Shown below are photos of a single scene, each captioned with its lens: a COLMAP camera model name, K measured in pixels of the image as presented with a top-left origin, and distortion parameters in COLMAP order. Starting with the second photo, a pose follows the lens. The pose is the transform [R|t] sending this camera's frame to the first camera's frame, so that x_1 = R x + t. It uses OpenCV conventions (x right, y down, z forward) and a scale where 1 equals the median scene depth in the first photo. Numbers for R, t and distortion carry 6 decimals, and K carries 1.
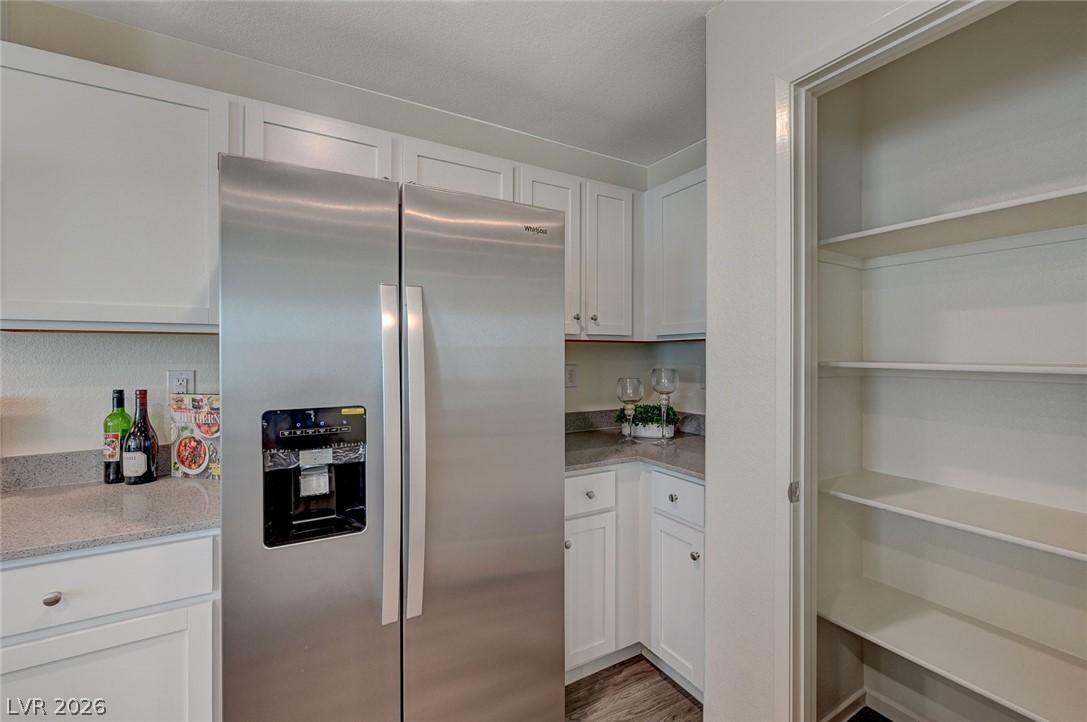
lens RADIAL K [[457.0, 0, 547.0], [0, 457.0, 357.7], [0, 0, 1]] dist [-0.000313, -0.000014]
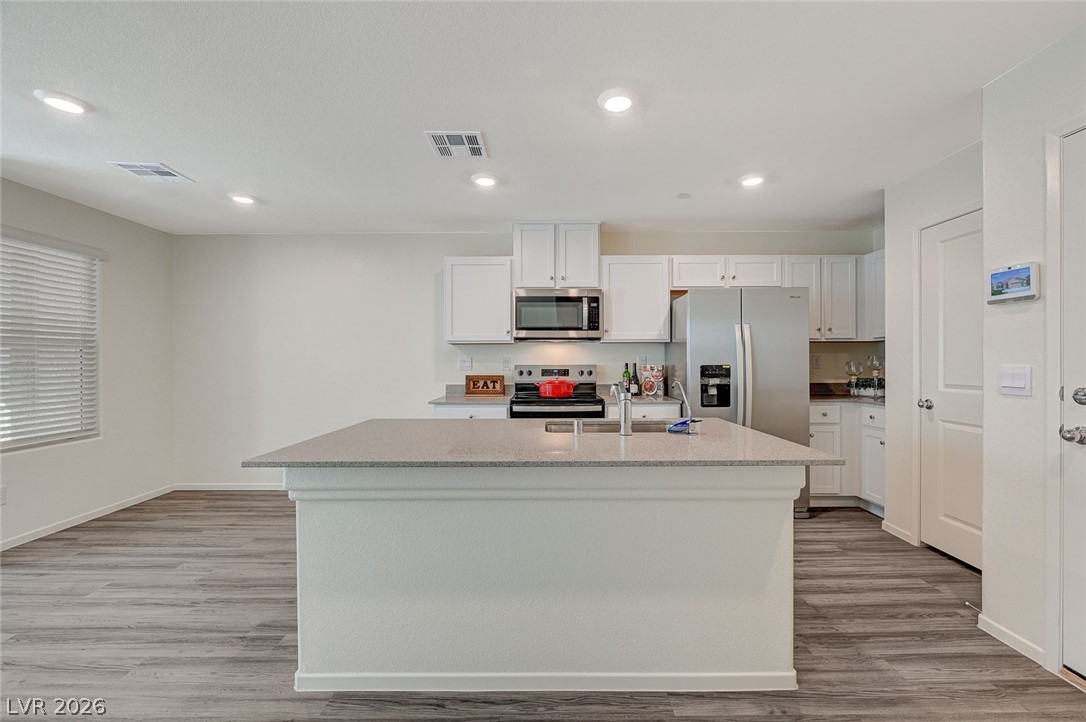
lens RADIAL K [[438.6, 0, 547.6], [0, 438.6, 360.7], [0, 0, 1]] dist [-0.002200, -0.000135]
pose [[0.865377, -0.003910, -0.501105, 0.004053], [0.001352, 0.999984, -0.005468, 0.068340], [0.501119, 0.004054, 0.865369, -1.564566]]
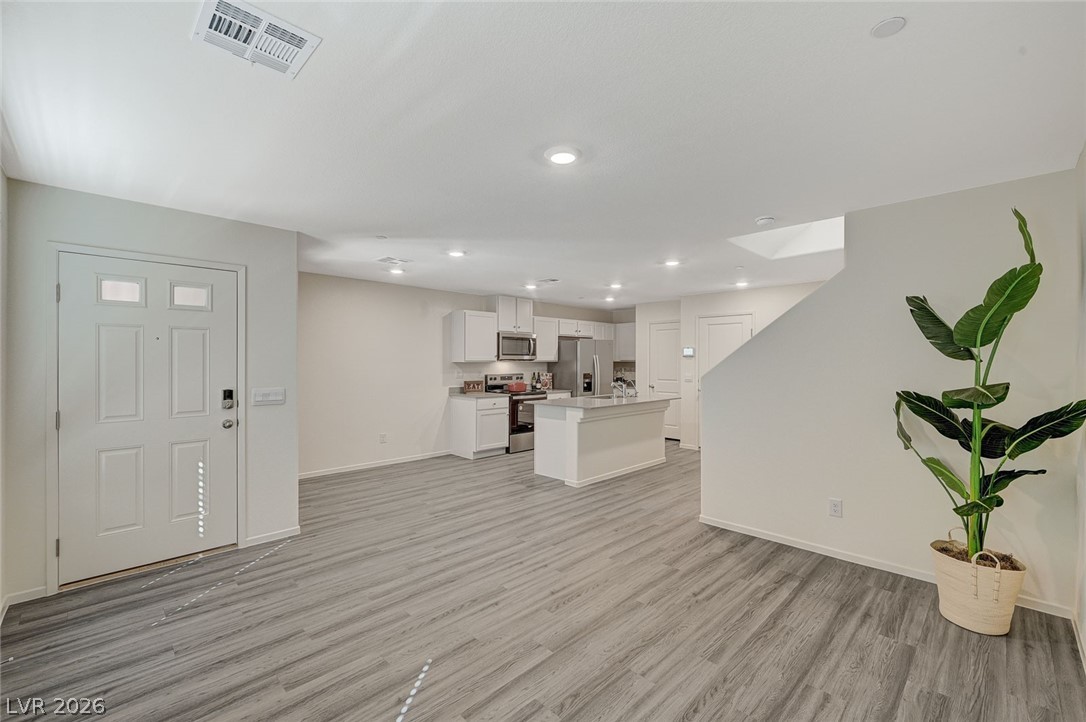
lens RADIAL K [[456.6, 0, 546.5], [0, 456.6, 357.7], [0, 0, 1]] dist [-0.000313, -0.000014]
pose [[0.966683, 0.002257, 0.255966, -2.095715], [0.001183, 0.999911, -0.013281, -0.027072], [-0.255973, 0.013142, 0.966594, -4.039712]]
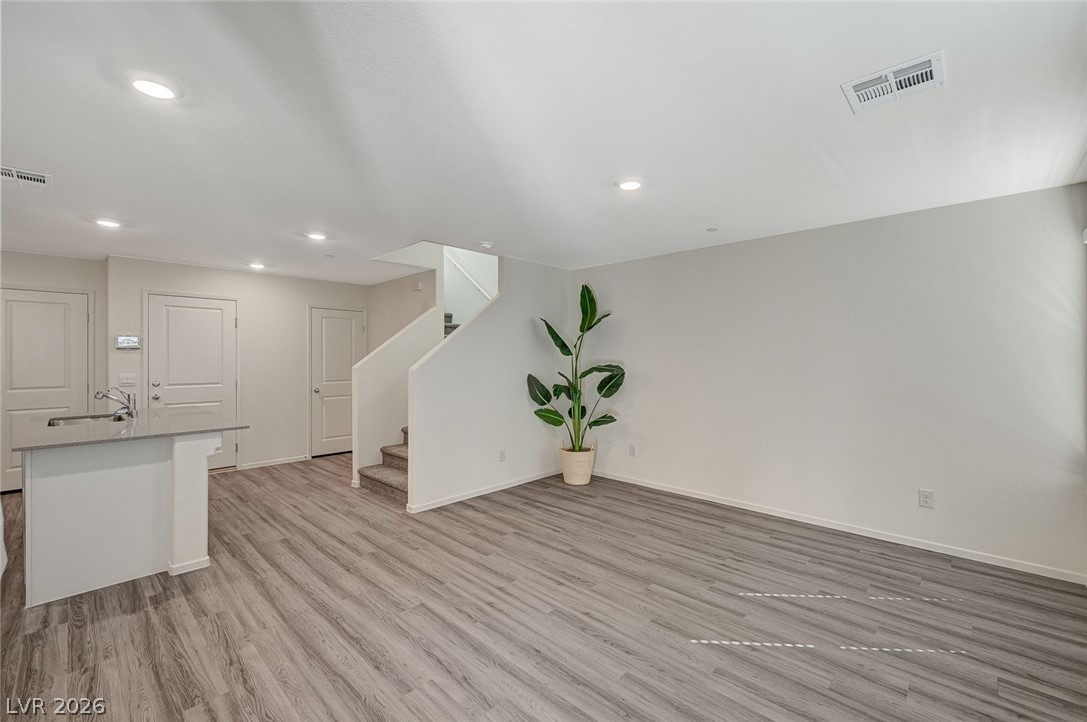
lens RADIAL K [[457.0, 0, 547.0], [0, 457.0, 357.7], [0, 0, 1]] dist [-0.000313, -0.000014]
pose [[-0.278040, 0.001102, 0.960569, -3.303935], [0.007238, 0.999973, 0.000948, -0.020751], [-0.960542, 0.007217, -0.278040, -1.797300]]
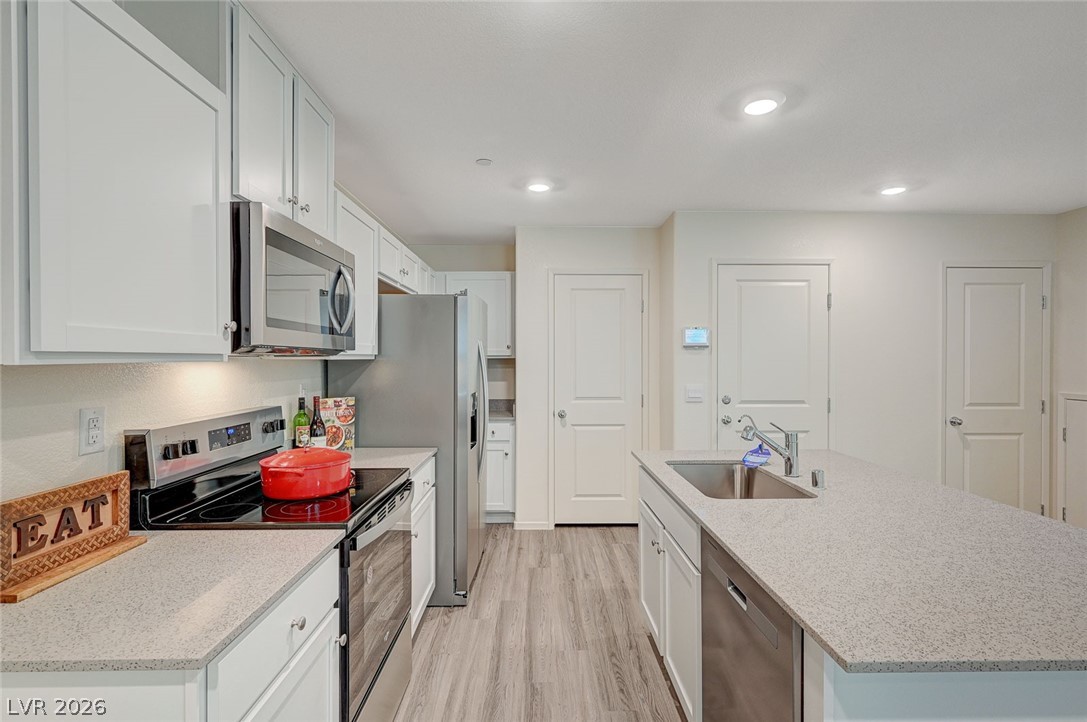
lens RADIAL K [[520.2, 0, 543.5], [0, 520.2, 361.0], [0, 0, 1]] dist [-0.013747, 0.000345]
pose [[0.492468, -0.005299, 0.870315, -1.952400], [0.006082, 0.999978, 0.002647, -0.045572], [-0.870309, 0.003990, 0.492489, -0.486249]]
